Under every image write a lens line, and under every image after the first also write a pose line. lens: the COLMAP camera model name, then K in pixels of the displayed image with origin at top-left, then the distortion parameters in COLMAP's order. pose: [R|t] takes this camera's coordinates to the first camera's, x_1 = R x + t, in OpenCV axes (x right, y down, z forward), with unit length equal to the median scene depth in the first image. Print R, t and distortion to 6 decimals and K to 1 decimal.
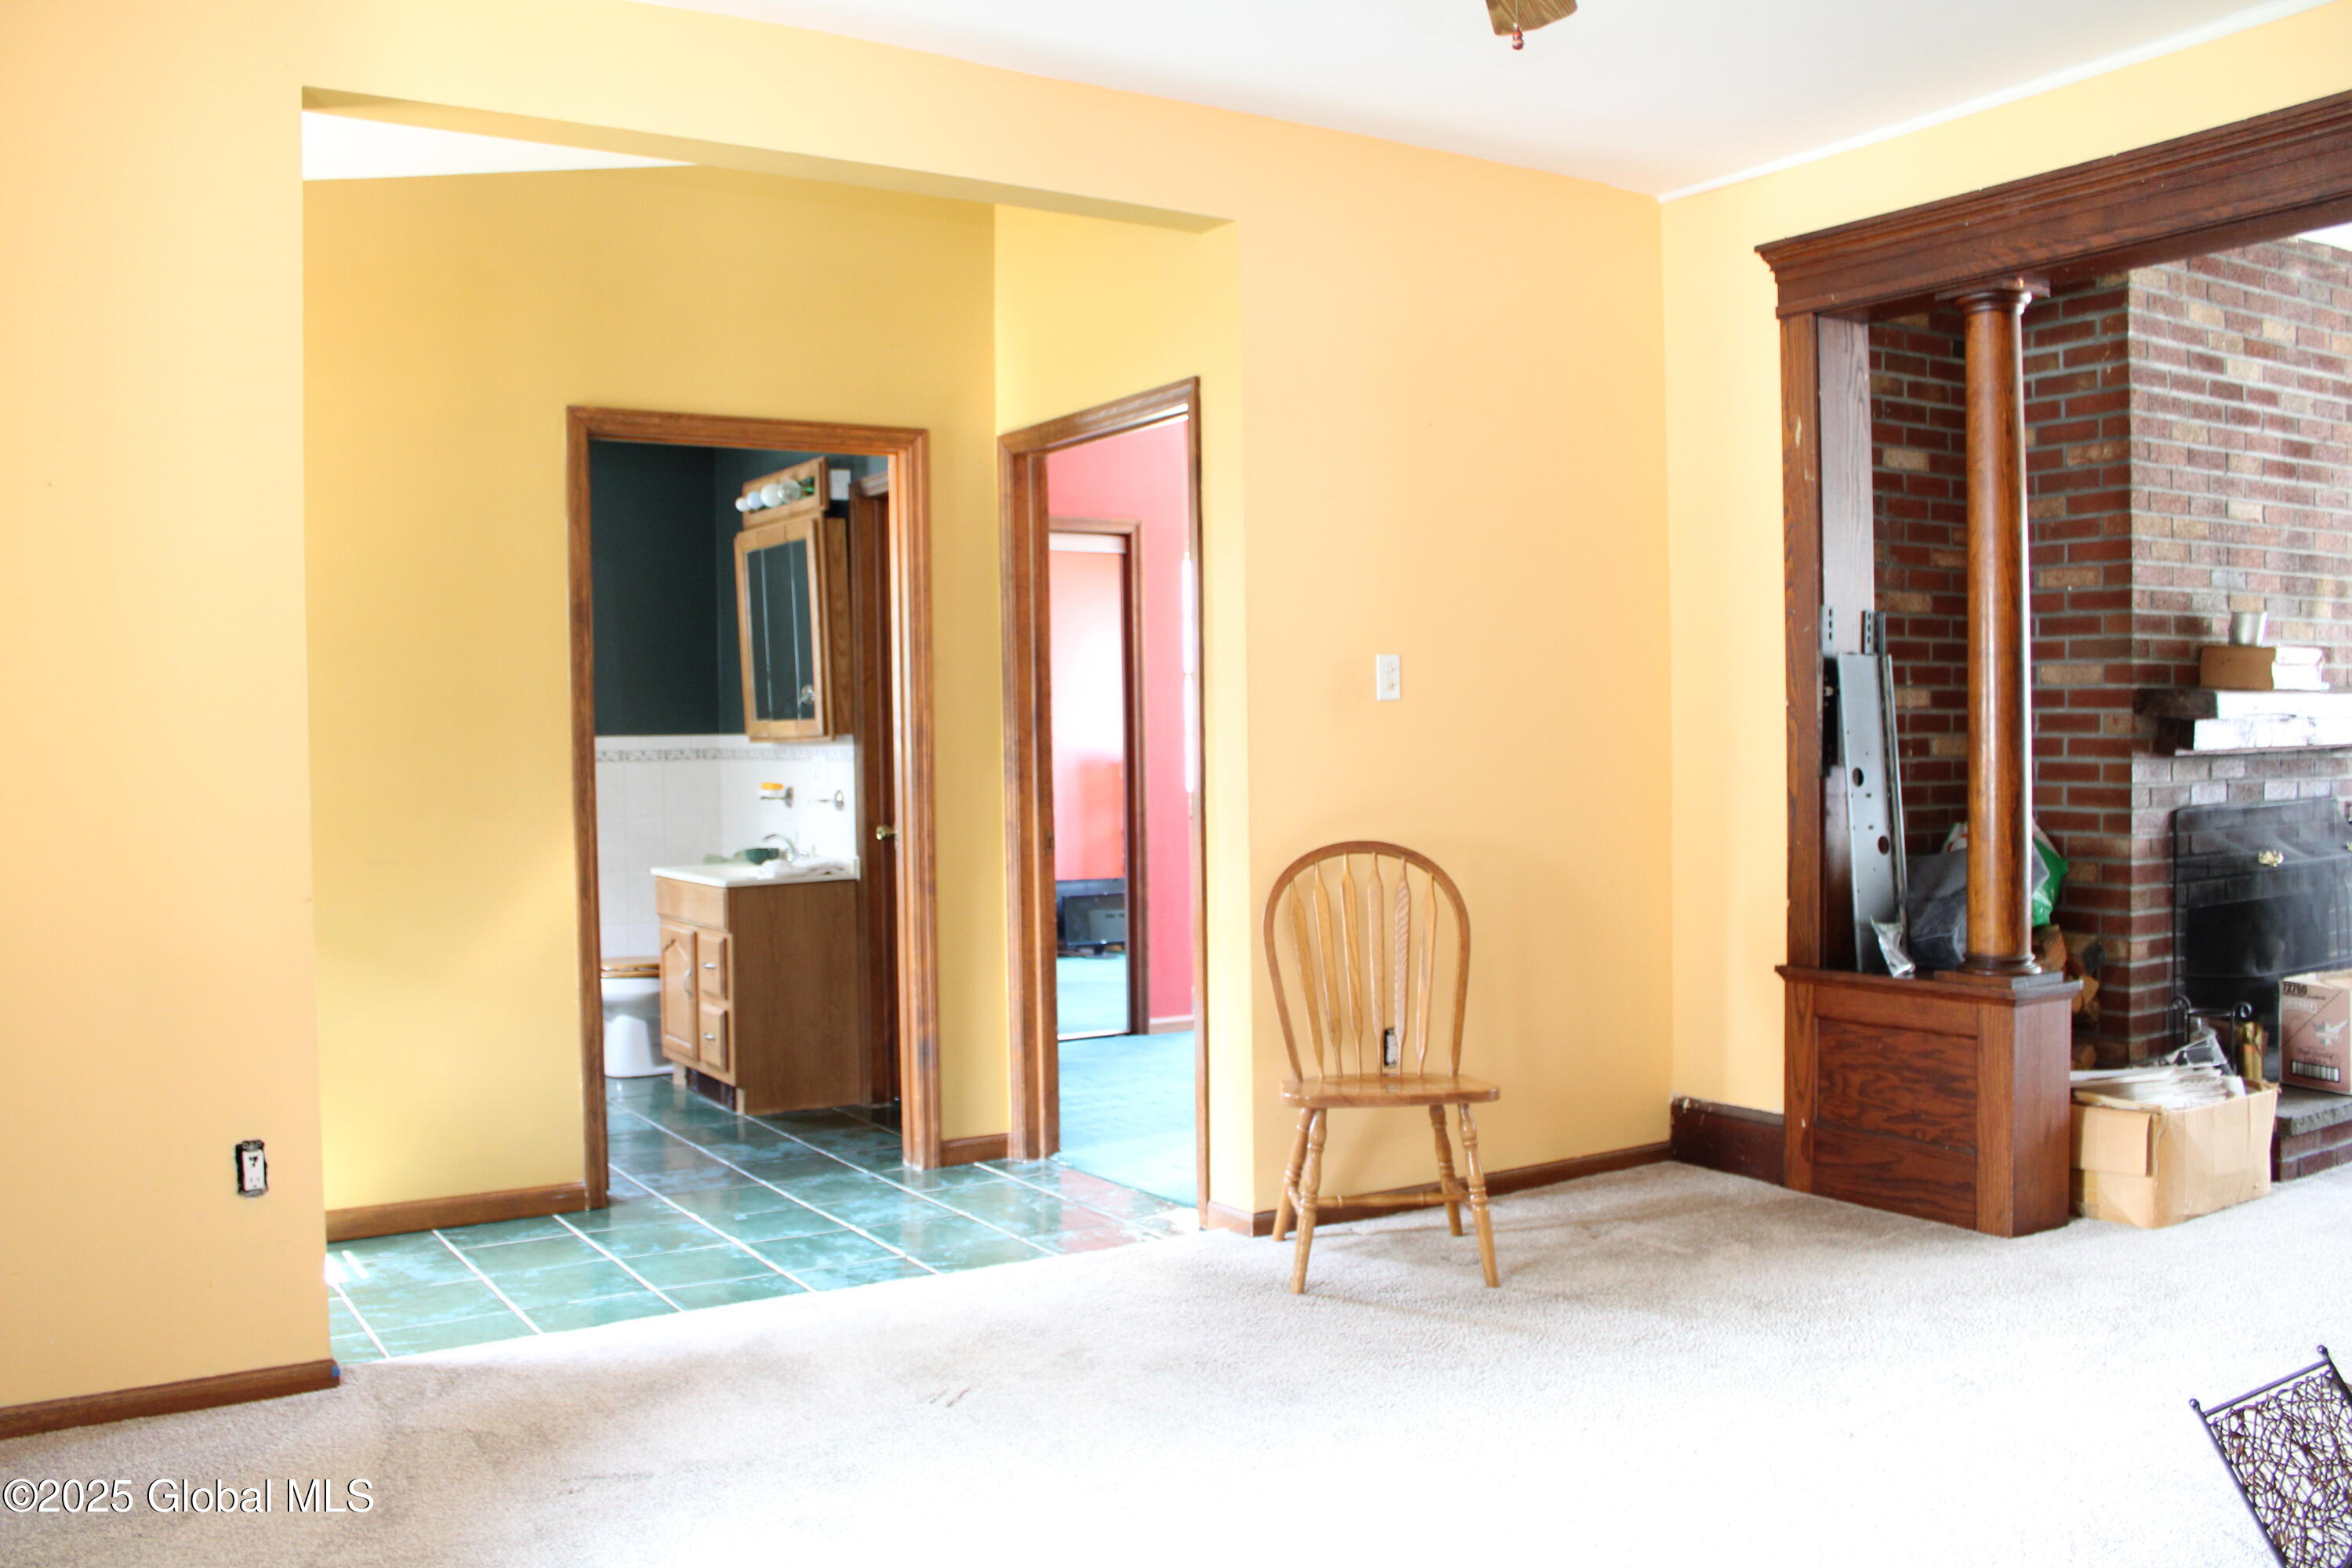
lens RADIAL K [[1994.4, 0, 1150.2], [0, 1994.4, 785.3], [0, 0, 1]] dist [-0.161747, 0.148305]
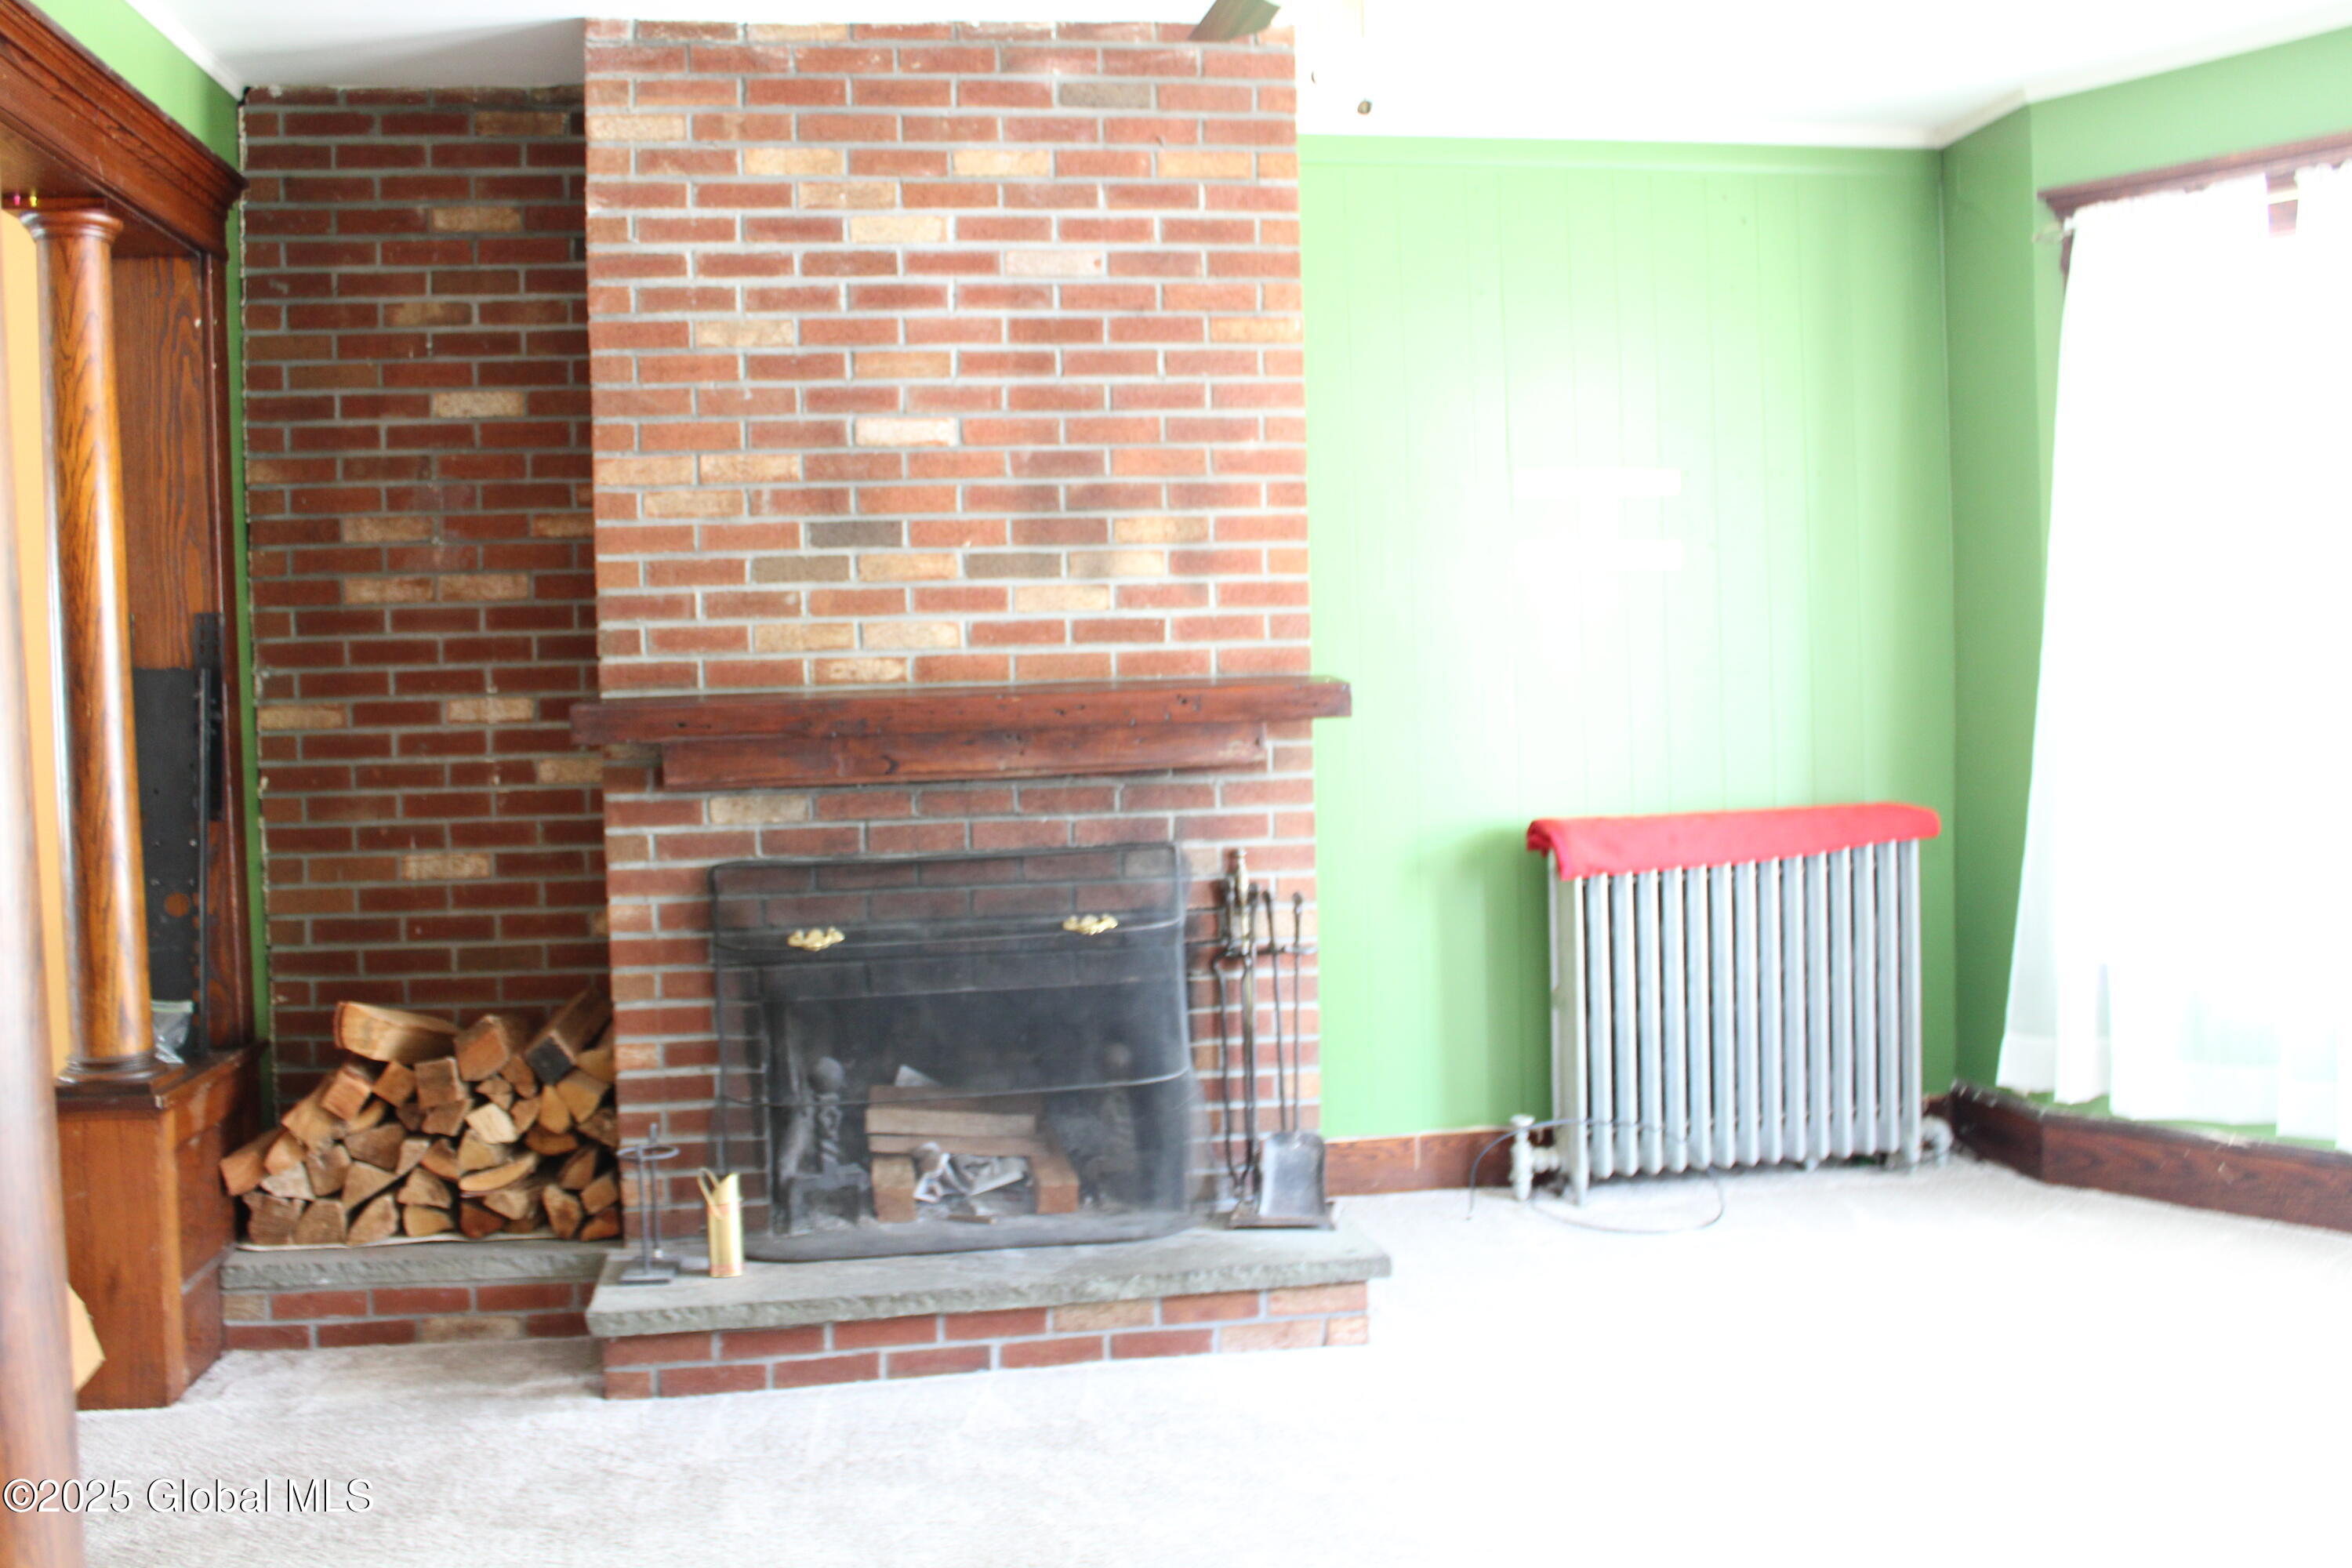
lens RADIAL K [[2106.3, 0, 1166.0], [0, 2106.3, 785.6], [0, 0, 1]] dist [-0.144382, 0.123022]
pose [[0.913796, 0.008462, -0.406086, 1.028060], [0.003247, 0.999599, 0.028135, -0.038936], [0.406161, -0.027028, 0.913402, 0.368349]]
